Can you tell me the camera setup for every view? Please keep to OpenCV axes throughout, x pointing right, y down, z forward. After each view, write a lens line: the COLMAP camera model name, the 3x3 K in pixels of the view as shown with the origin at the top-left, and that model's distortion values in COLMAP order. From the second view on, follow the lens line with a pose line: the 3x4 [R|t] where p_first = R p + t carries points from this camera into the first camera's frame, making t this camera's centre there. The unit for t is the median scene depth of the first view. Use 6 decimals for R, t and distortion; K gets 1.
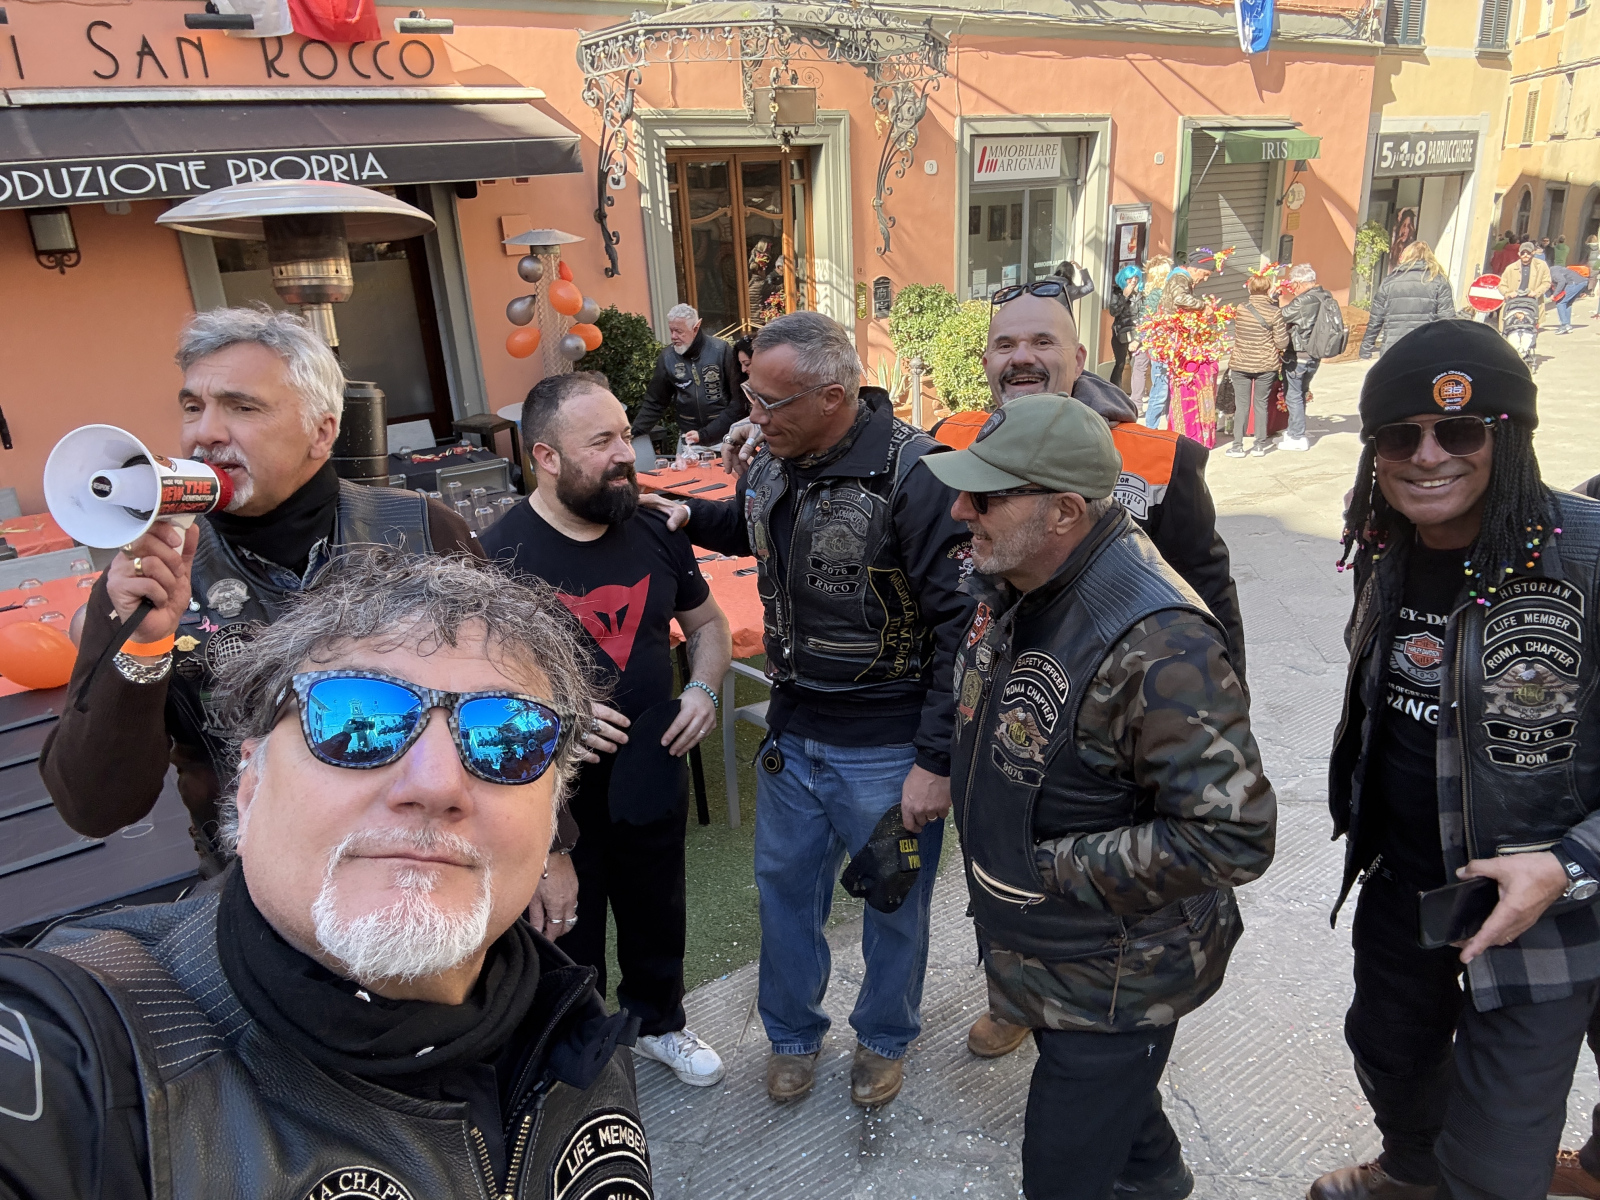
lens RADIAL K [[1100.8, 0, 828.8], [0, 1100.8, 597.3], [0, 0, 1]] dist [0.079055, -0.100838]
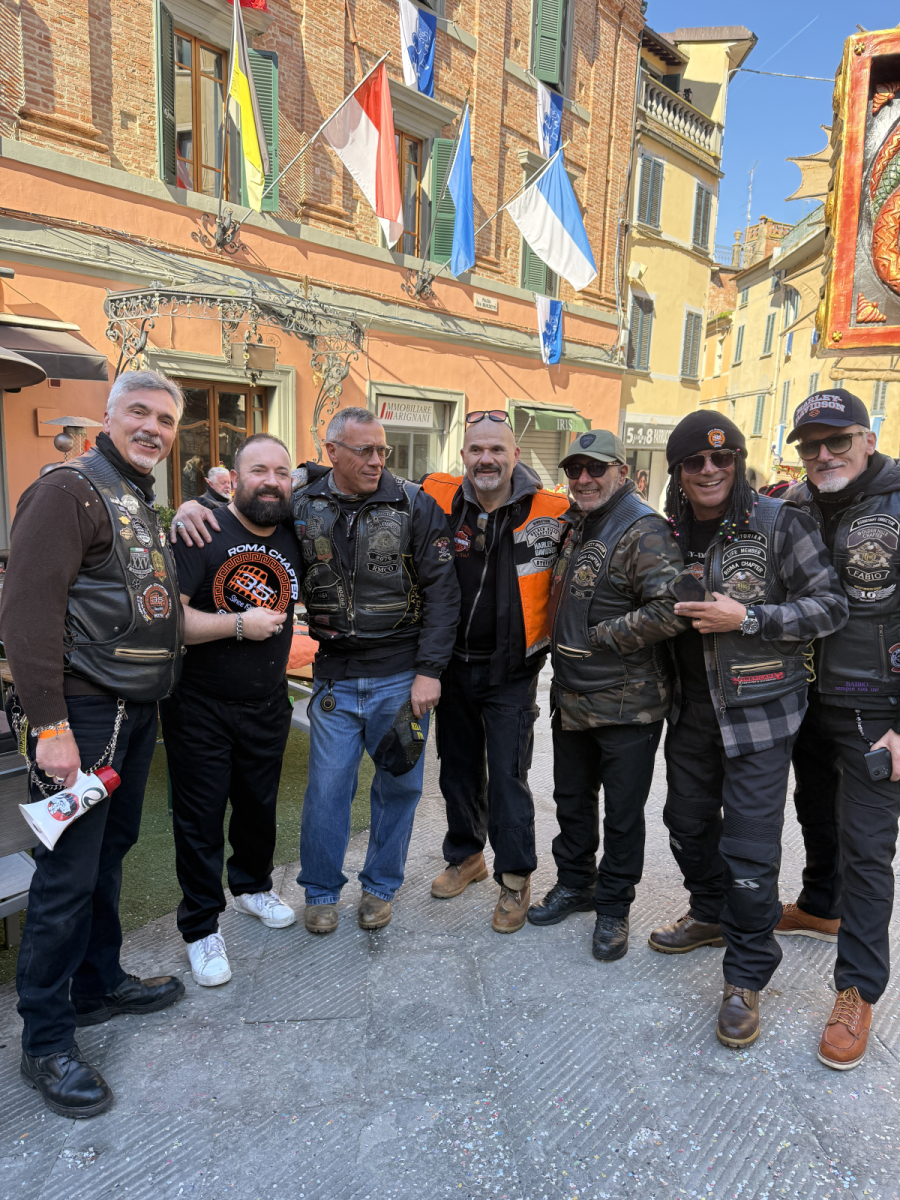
lens RADIAL K [[822.4, 0, 450.0], [0, 822.4, 600.0], [0, 0, 1]] dist [0.138536, -0.233304]
pose [[0.970558, 0.033978, 0.238459, -0.030188], [0.006945, 0.985641, -0.168711, 0.043107], [-0.240767, 0.165399, 0.956386, -0.037813]]
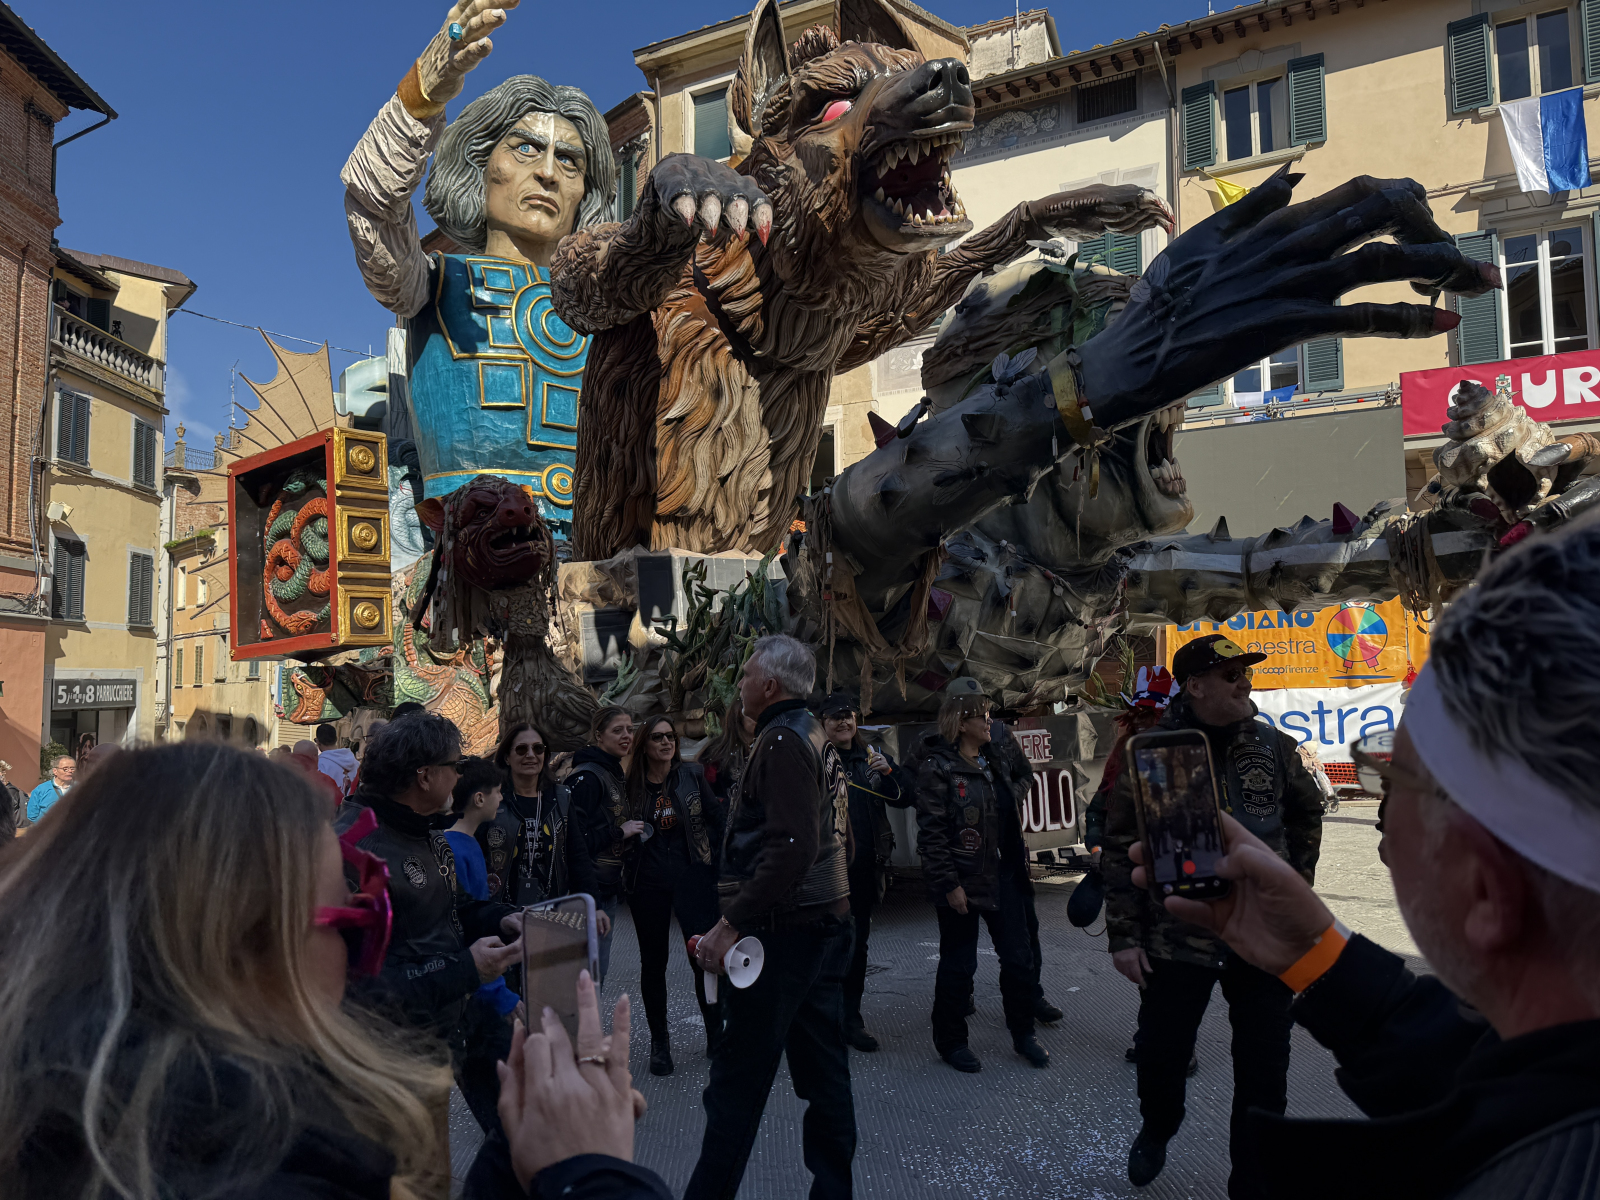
lens RADIAL K [[1131.6, 0, 790.6], [0, 1131.6, 606.8], [0, 0, 1]] dist [0.003954, -0.004270]
pose [[0.552692, 0.096103, 0.827826, -0.190362], [0.272913, 0.917685, -0.288742, 0.174089], [-0.787433, 0.385510, 0.480970, -0.483207]]
